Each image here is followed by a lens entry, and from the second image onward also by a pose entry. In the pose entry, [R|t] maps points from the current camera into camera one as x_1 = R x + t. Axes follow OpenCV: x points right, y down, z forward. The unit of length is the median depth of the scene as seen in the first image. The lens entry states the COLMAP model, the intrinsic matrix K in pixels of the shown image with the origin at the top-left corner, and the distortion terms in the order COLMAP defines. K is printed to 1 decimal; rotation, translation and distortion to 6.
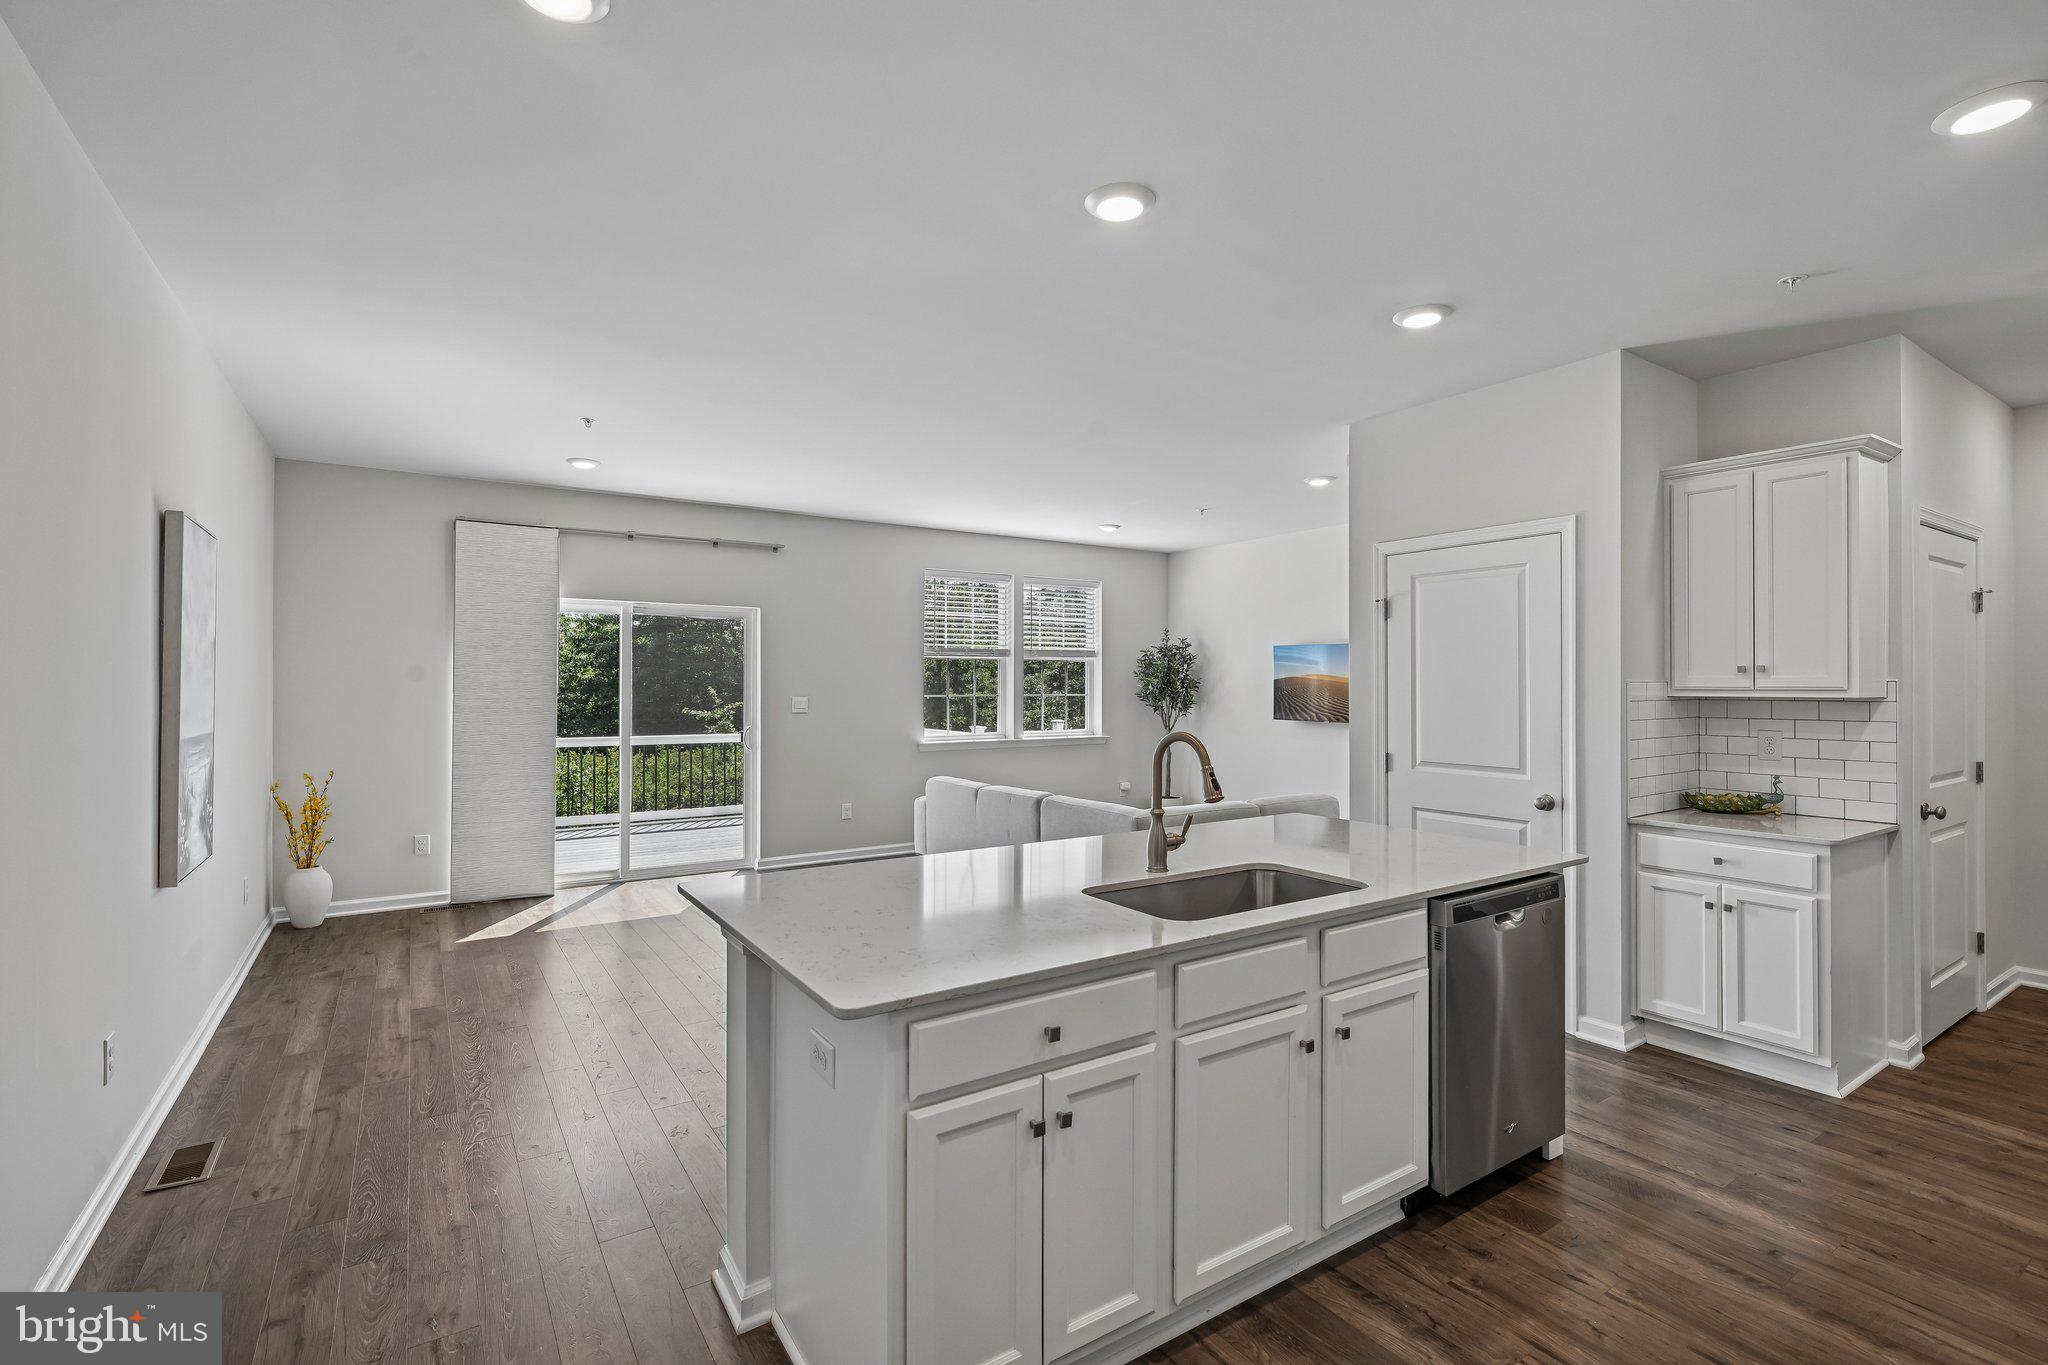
lens RADIAL K [[904.7, 0, 1024.0], [0, 904.7, 682.5], [0, 0, 1]] dist [0.000812, -0.000017]
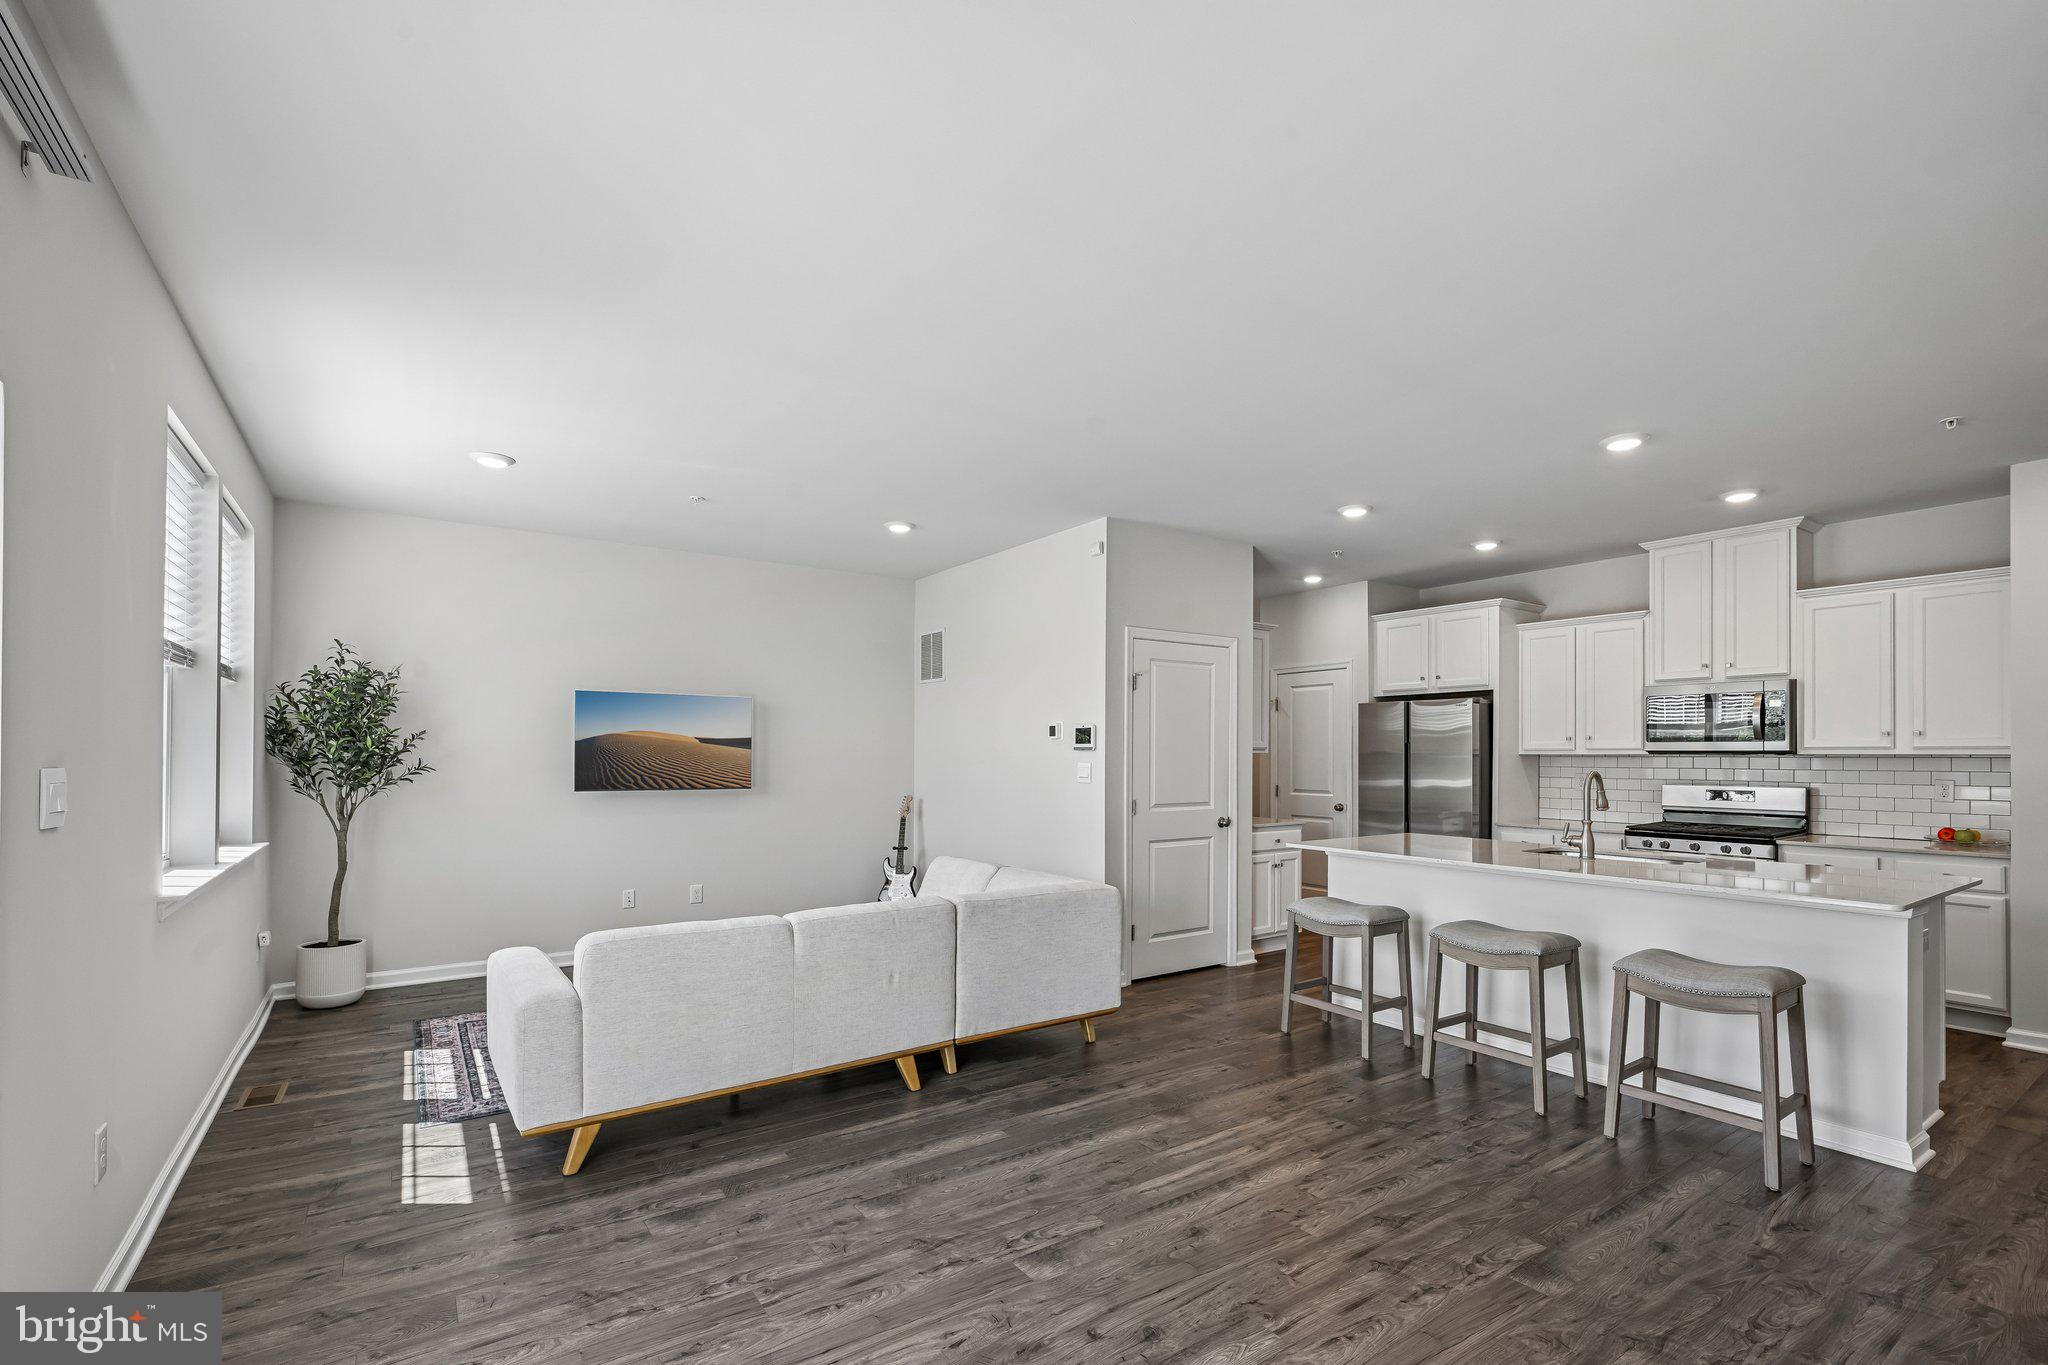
lens RADIAL K [[929.0, 0, 1018.5], [0, 929.0, 752.4], [0, 0, 1]] dist [-0.004064, -0.000388]
pose [[-0.022729, 0.002216, 0.999739, -0.728920], [-0.004834, 0.999986, -0.002327, 0.014561], [-0.999730, -0.004886, -0.022718, 1.017961]]
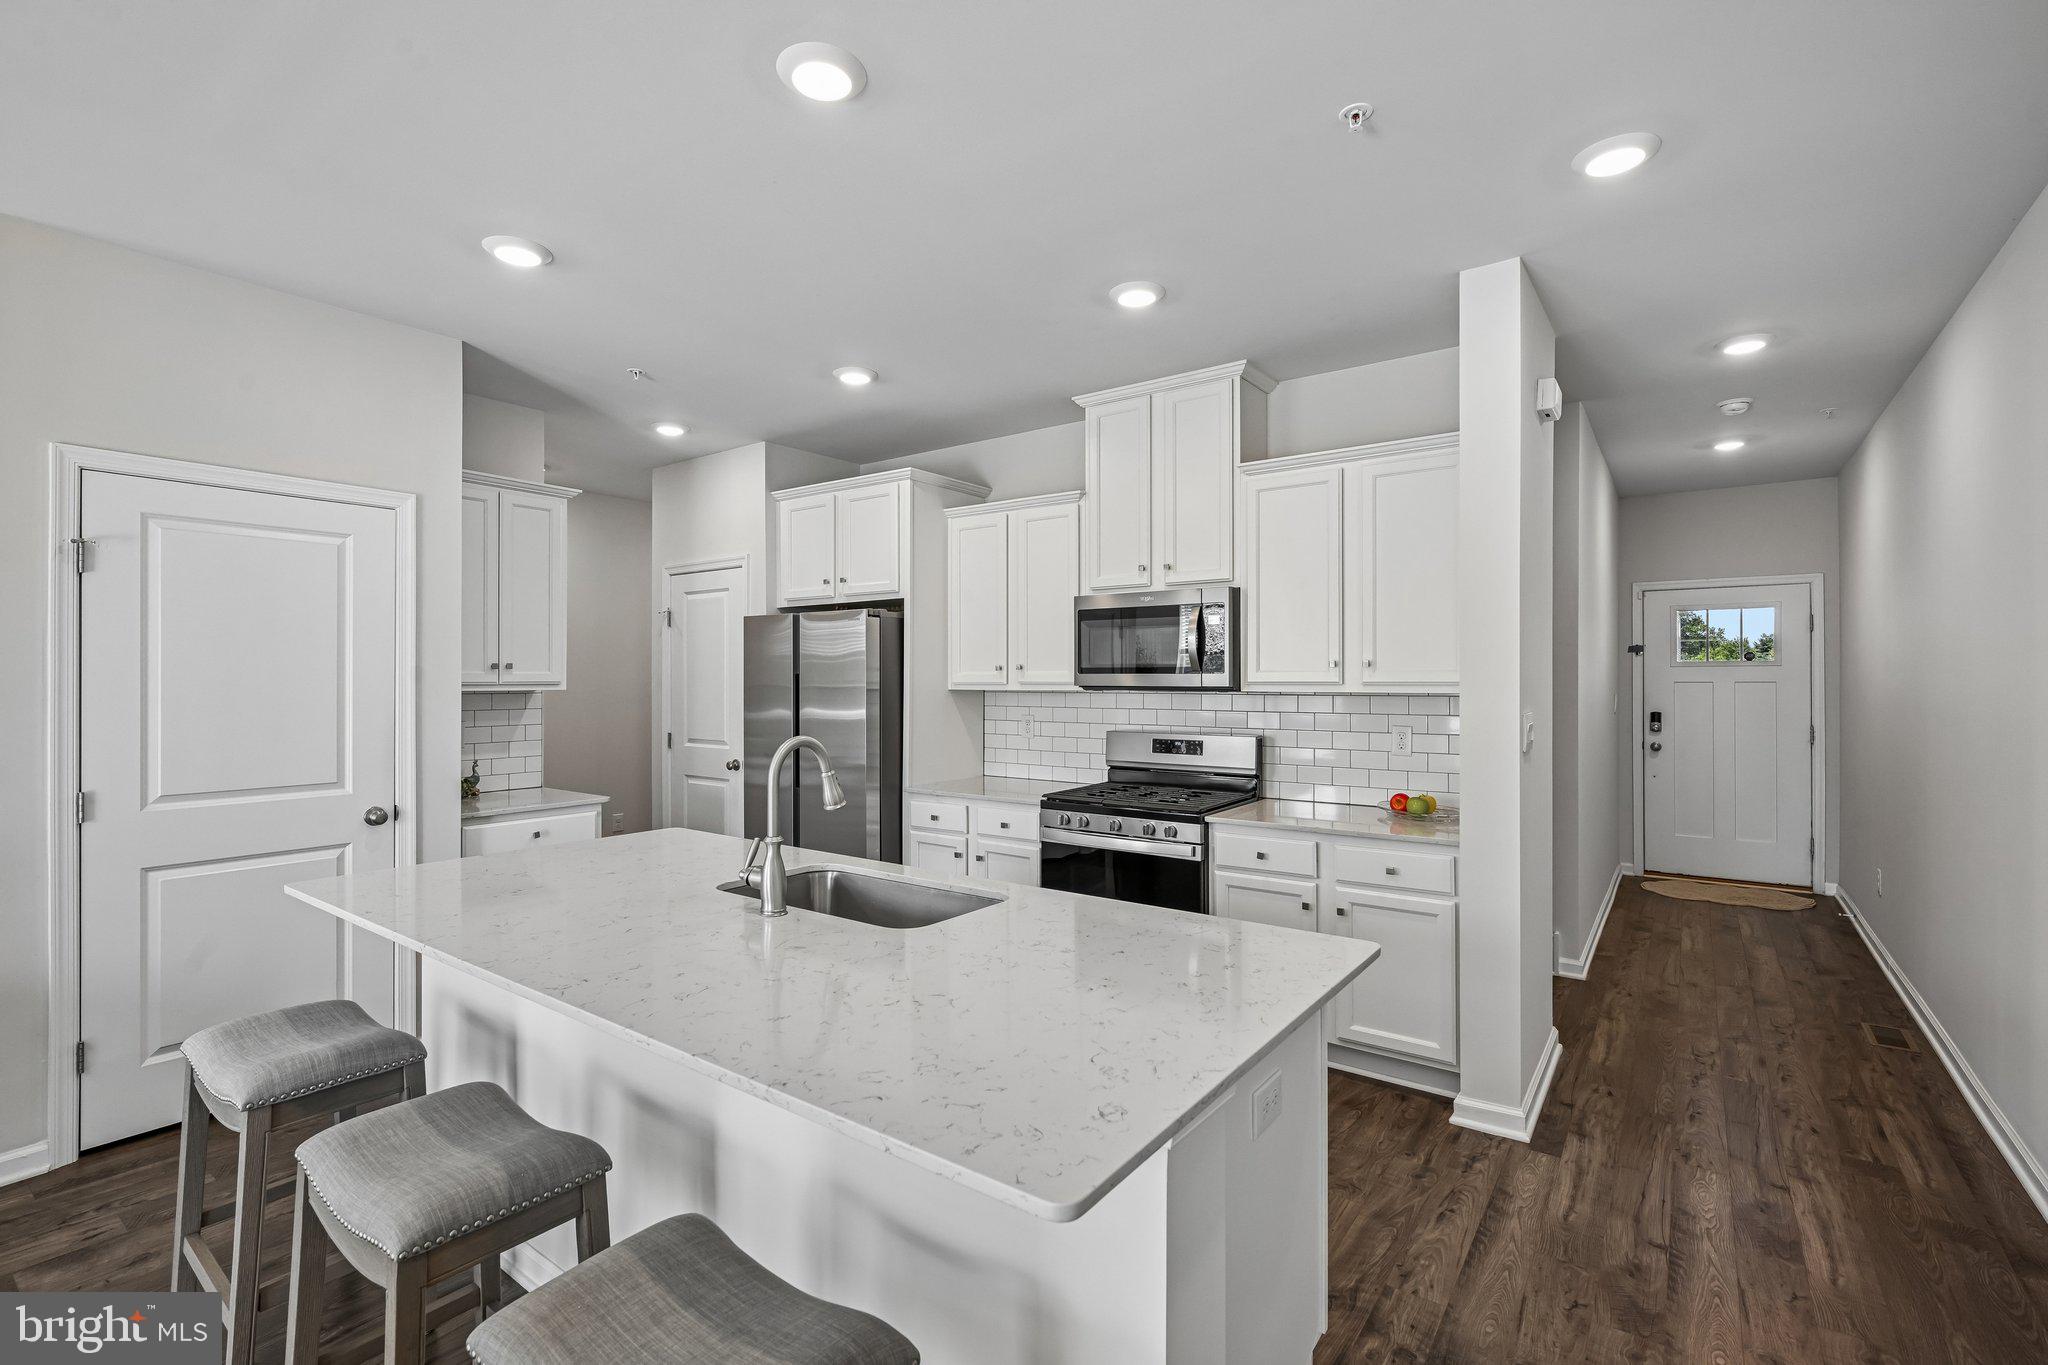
lens RADIAL K [[913.9, 0, 1024.0], [0, 913.9, 682.5], [0, 0, 1]] dist [0.001315, 0.000117]
pose [[-0.337511, -0.003182, 0.941316, -0.344626], [-0.002132, 0.999994, 0.002616, 0.000937], [-0.941319, -0.001124, -0.337515, 0.532873]]
